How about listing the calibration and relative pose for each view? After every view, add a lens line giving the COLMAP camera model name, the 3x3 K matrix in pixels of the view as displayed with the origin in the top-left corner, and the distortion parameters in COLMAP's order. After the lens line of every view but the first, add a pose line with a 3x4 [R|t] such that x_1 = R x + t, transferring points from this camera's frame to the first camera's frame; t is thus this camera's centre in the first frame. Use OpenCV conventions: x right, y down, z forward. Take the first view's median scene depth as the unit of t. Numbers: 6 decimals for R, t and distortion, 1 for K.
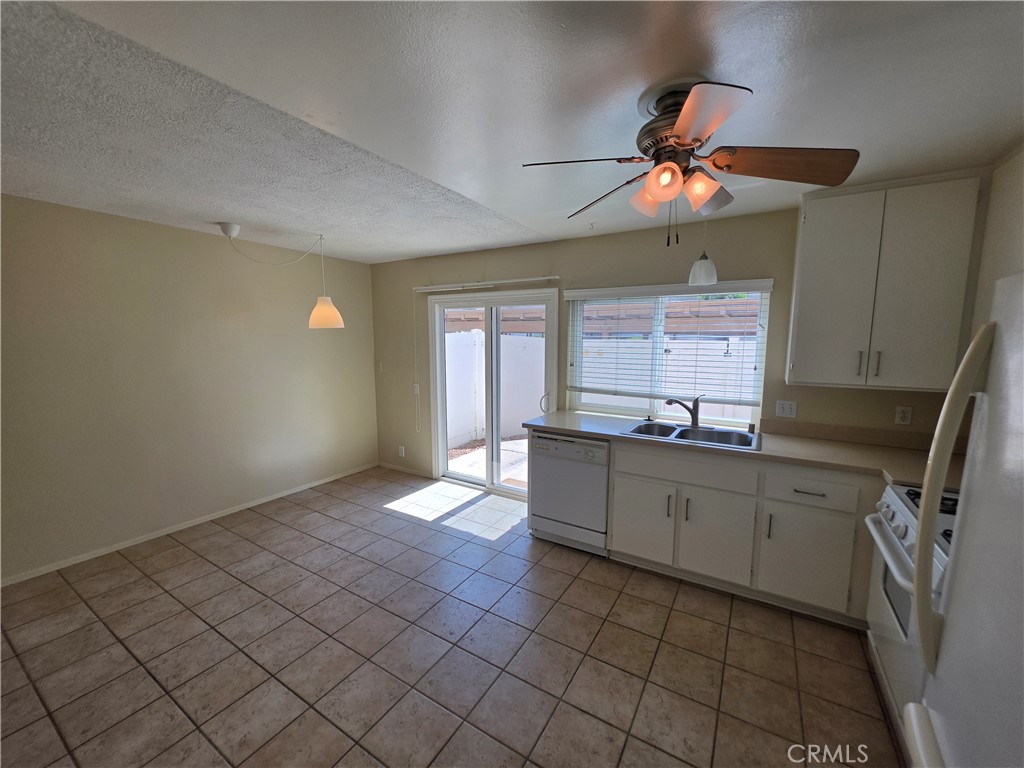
lens RADIAL K [[411.2, 0, 512.7], [0, 411.2, 385.3], [0, 0, 1]] dist [-0.002733, 0.000094]
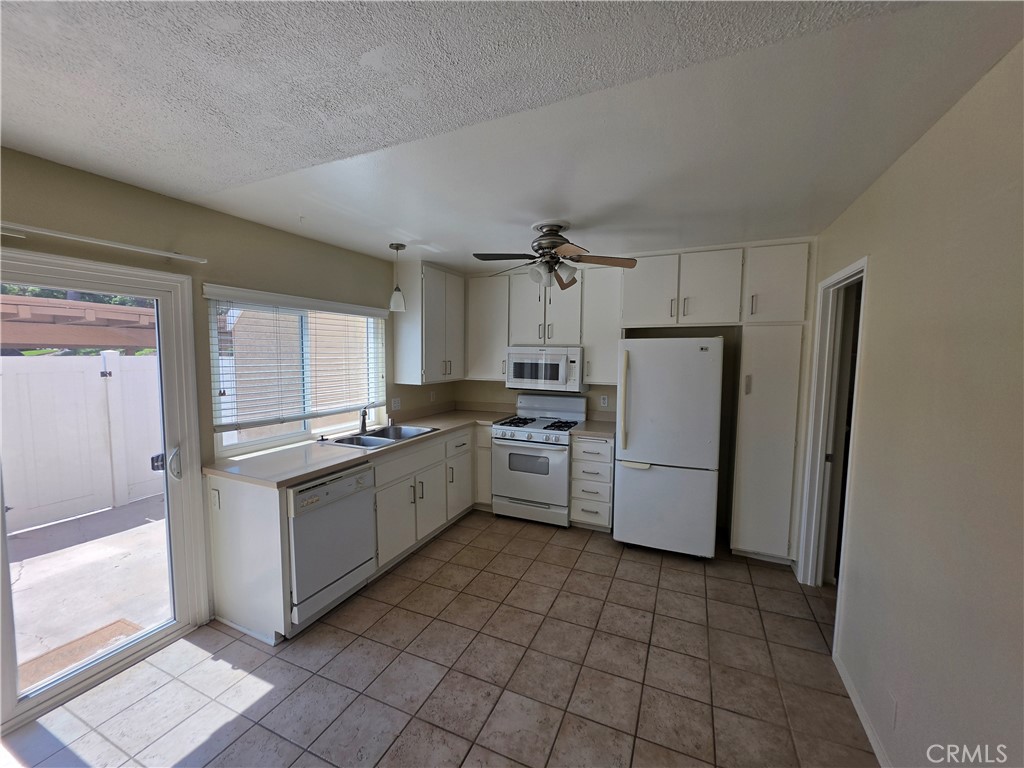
lens RADIAL K [[411.2, 0, 512.7], [0, 411.2, 385.3], [0, 0, 1]] dist [-0.002733, 0.000094]
pose [[-0.136790, -0.082128, 0.987190, -0.821857], [0.111902, 0.988897, 0.097776, -0.105279], [-0.984259, 0.123843, -0.126081, 0.836041]]
